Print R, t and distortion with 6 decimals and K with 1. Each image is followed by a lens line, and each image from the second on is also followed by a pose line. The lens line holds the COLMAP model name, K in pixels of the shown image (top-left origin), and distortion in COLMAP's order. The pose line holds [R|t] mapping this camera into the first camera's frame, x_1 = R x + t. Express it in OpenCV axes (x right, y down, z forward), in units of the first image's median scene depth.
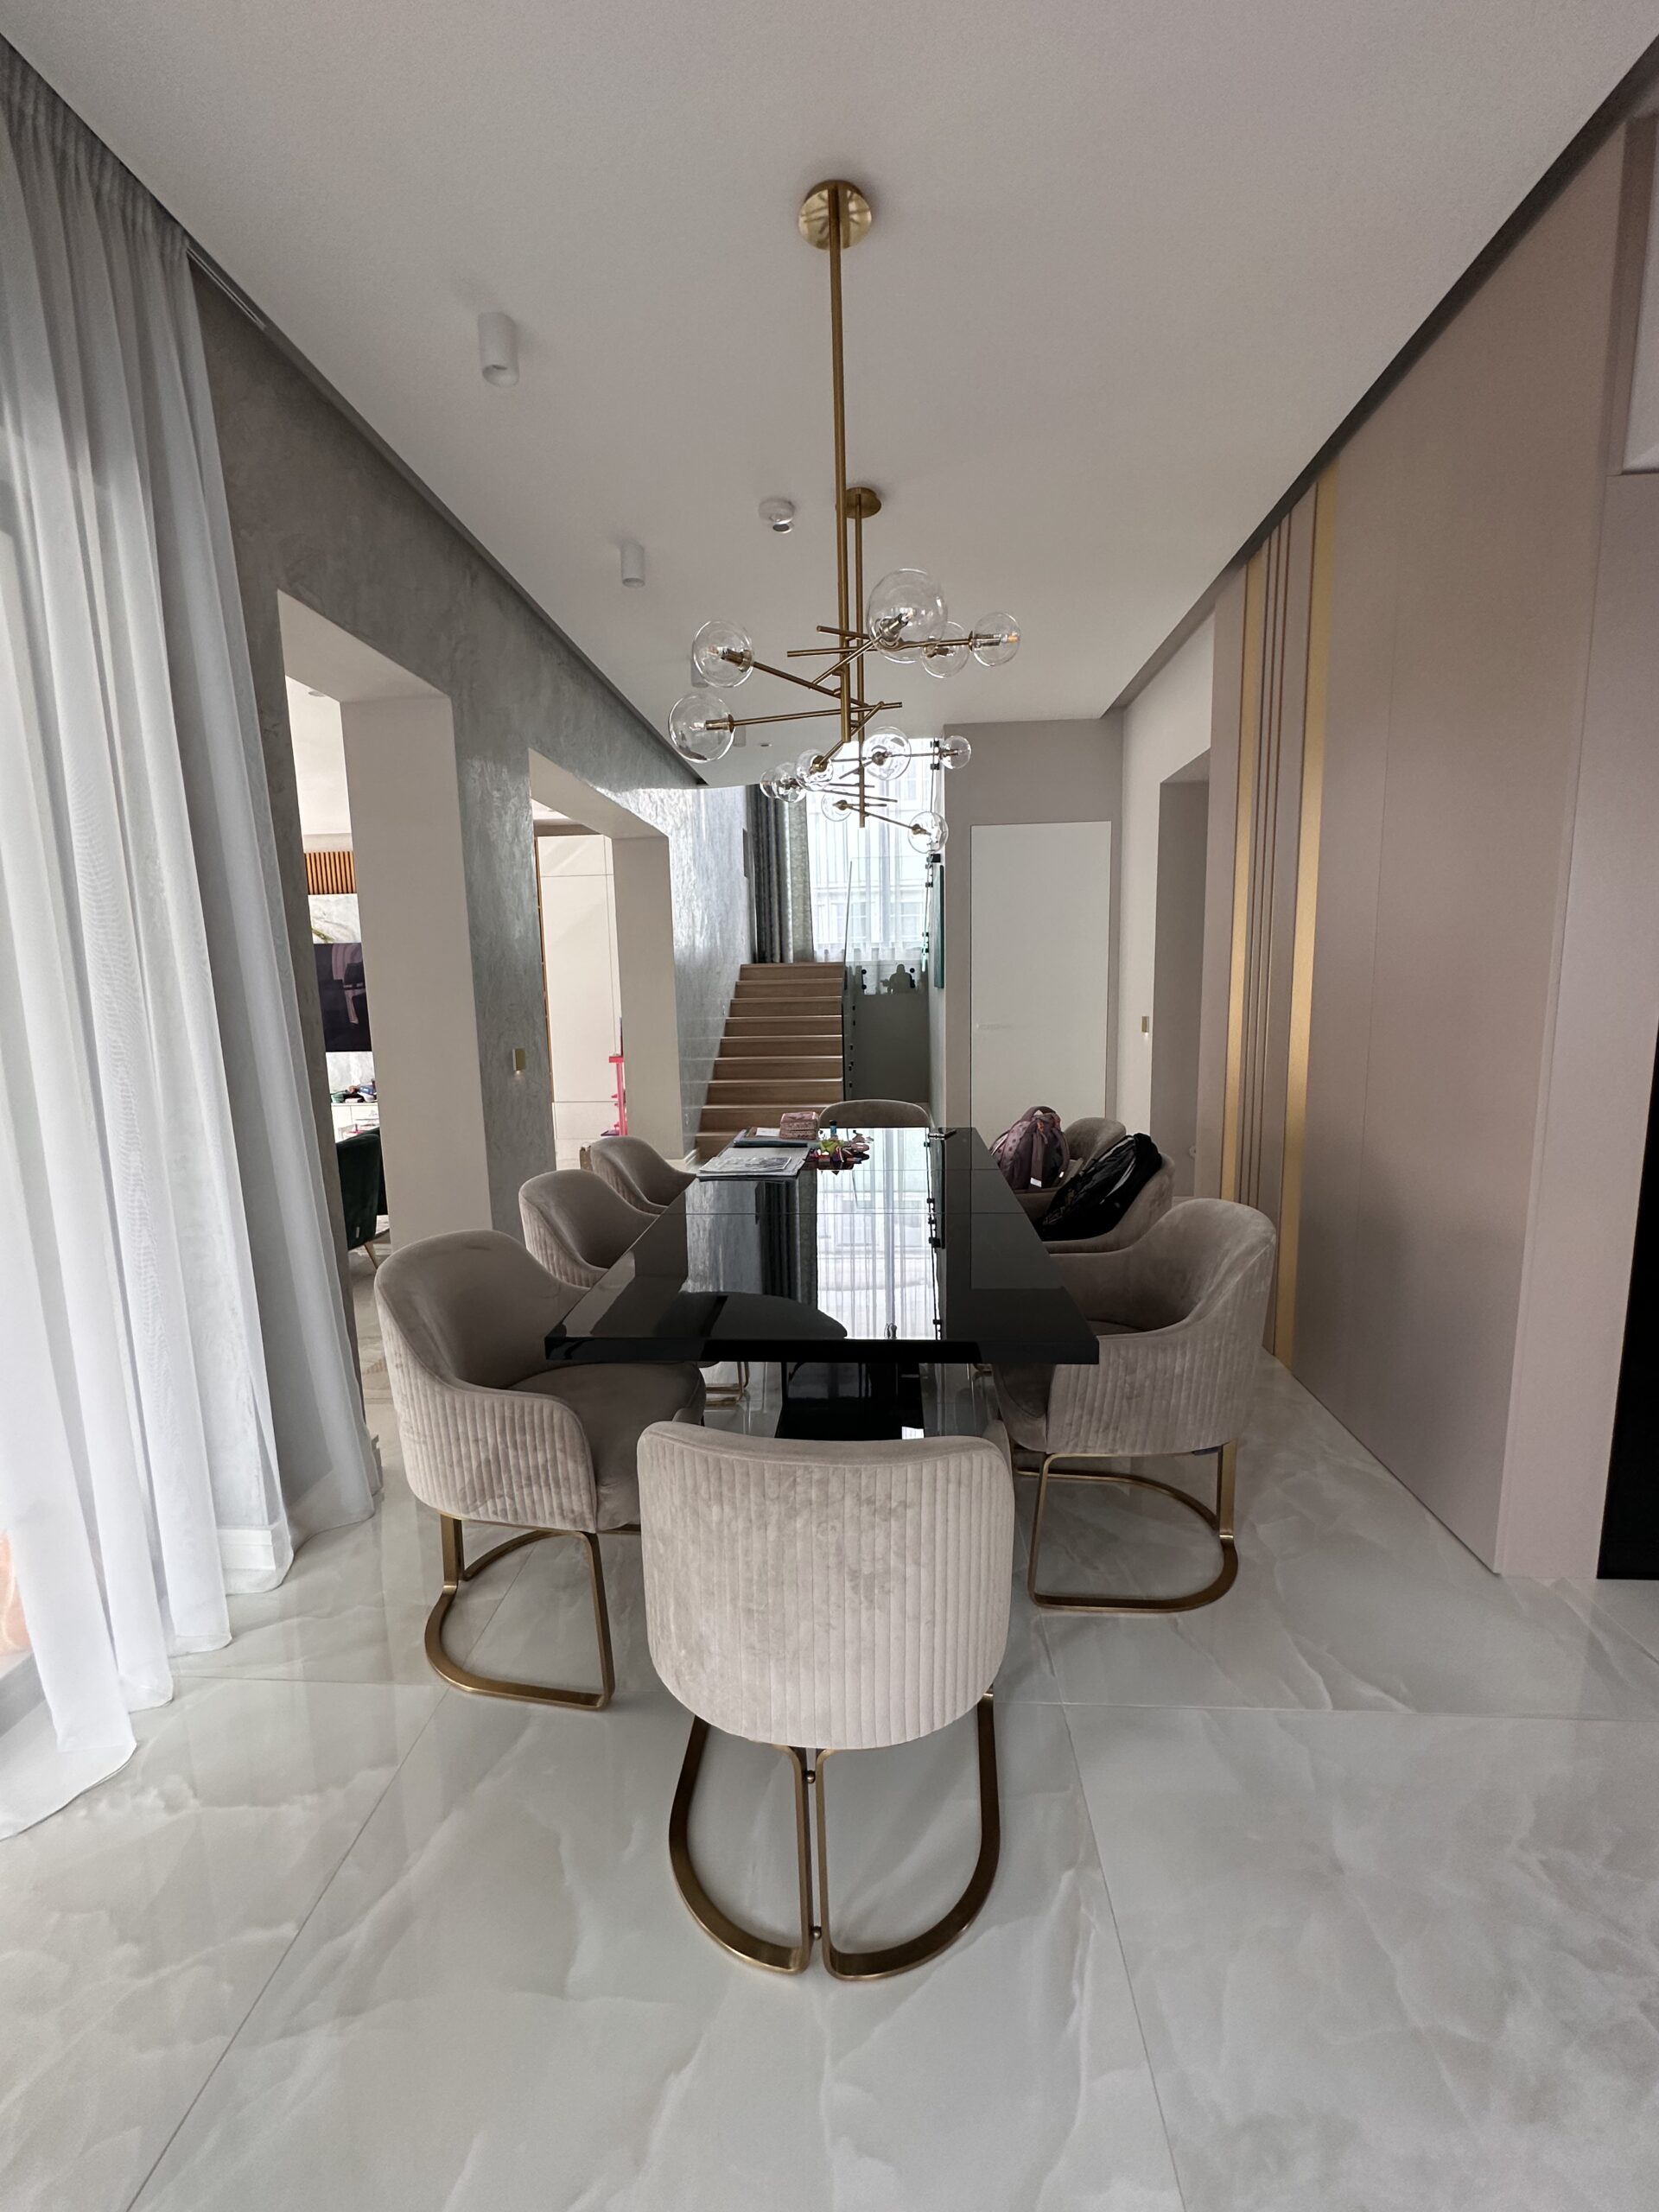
lens RADIAL K [[881.7, 0, 824.0], [0, 881.7, 1100.2], [0, 0, 1]] dist [-0.000214, 0.000163]
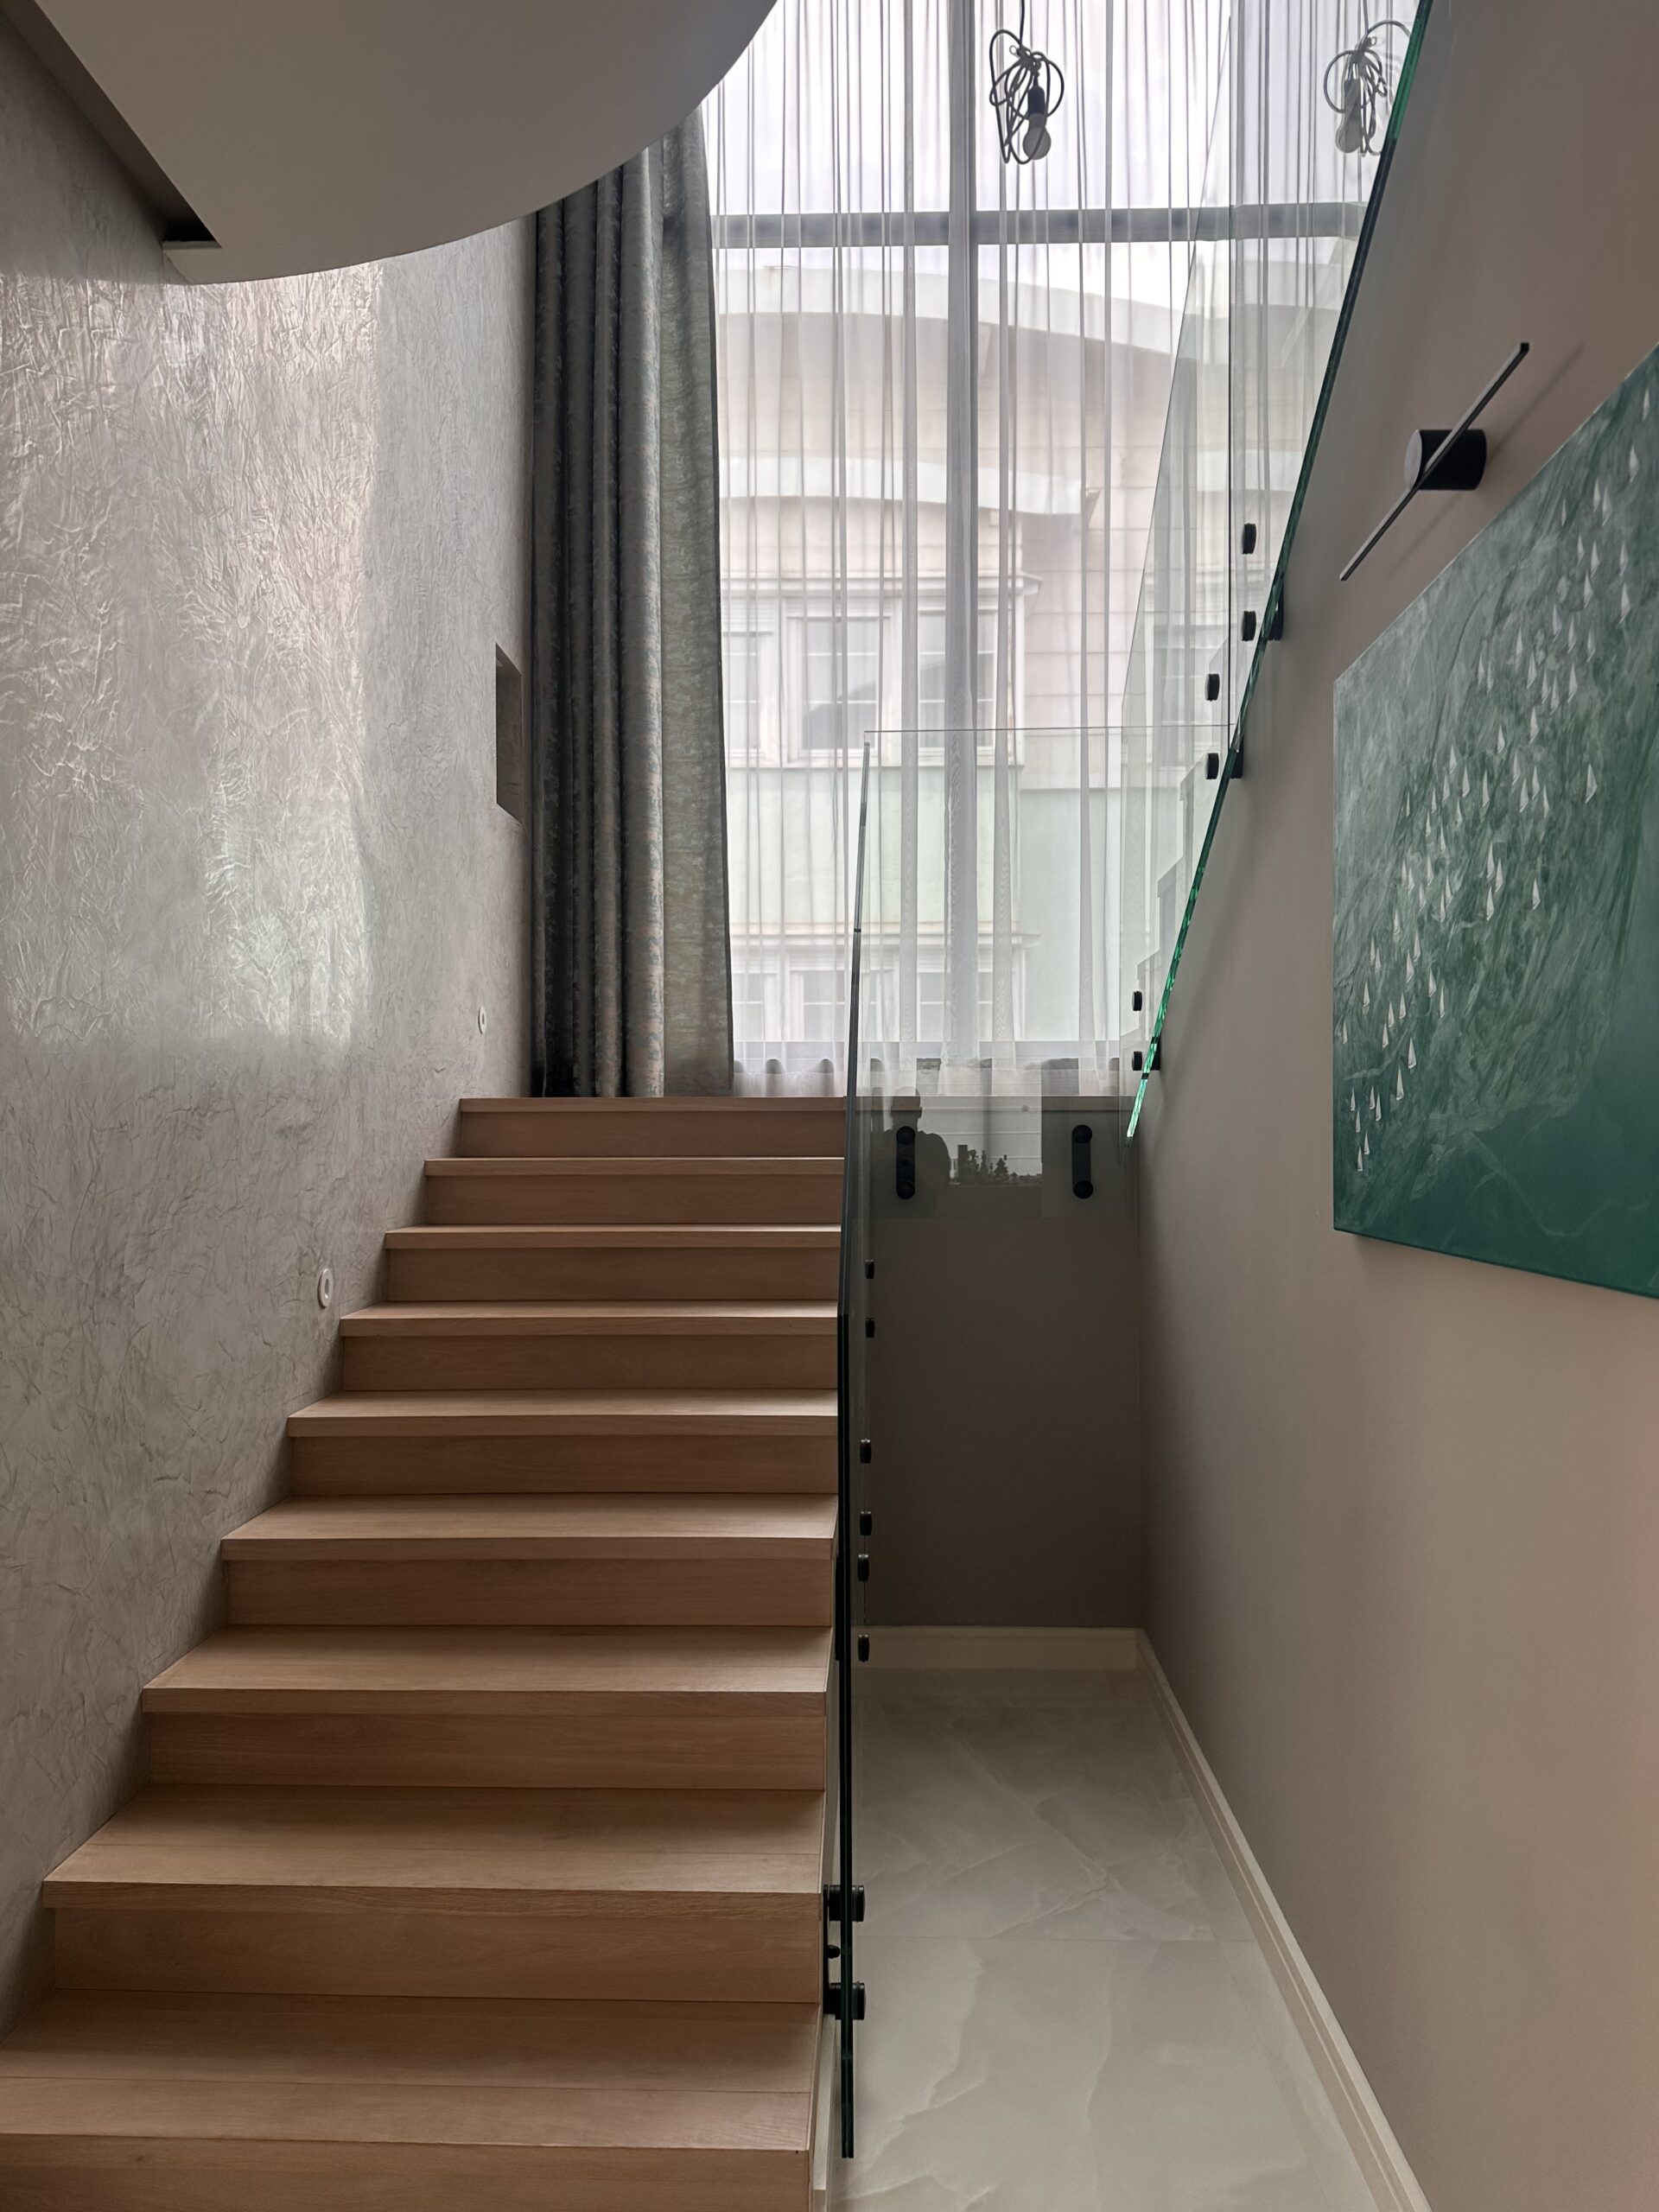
lens RADIAL K [[1567.1, 0, 829.5], [0, 1567.1, 1106.0], [0, 0, 1]] dist [0.022217, -0.006942]
pose [[0.999140, 0.015490, 0.038464, 0.001570], [-0.009272, 0.987578, -0.156859, -0.073024], [-0.040416, 0.156367, 0.986872, 0.493863]]
